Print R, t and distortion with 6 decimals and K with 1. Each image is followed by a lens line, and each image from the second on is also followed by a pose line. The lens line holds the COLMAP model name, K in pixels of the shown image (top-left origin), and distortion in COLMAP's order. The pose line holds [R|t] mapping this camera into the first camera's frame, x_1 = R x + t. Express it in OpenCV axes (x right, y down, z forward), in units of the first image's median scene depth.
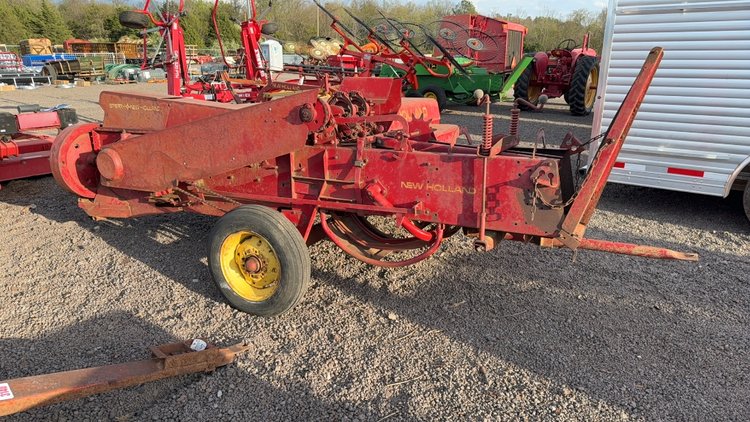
lens RADIAL K [[506.7, 0, 375.0], [0, 506.7, 211.0], [0, 0, 1]] dist [0.202619, -0.407595]
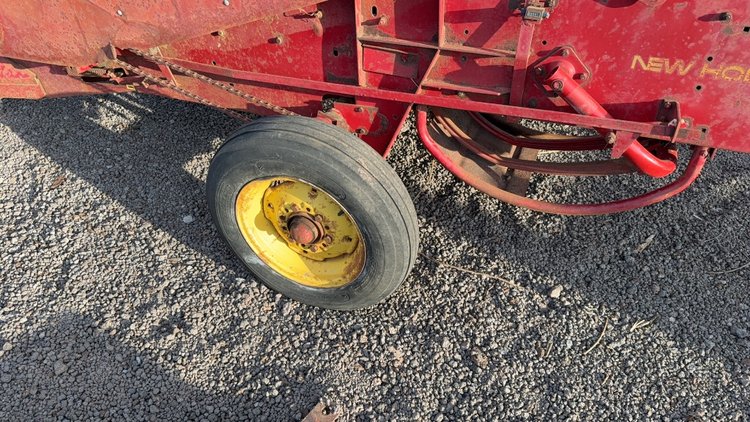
lens RADIAL K [[504.4, 0, 374.4], [0, 504.4, 214.3], [0, 0, 1]] dist [0.062881, -0.075917]
pose [[0.996489, -0.067829, 0.049076, -0.184670], [0.041242, 0.907826, 0.417314, -0.115877], [-0.072859, -0.413825, 0.907436, 0.520102]]
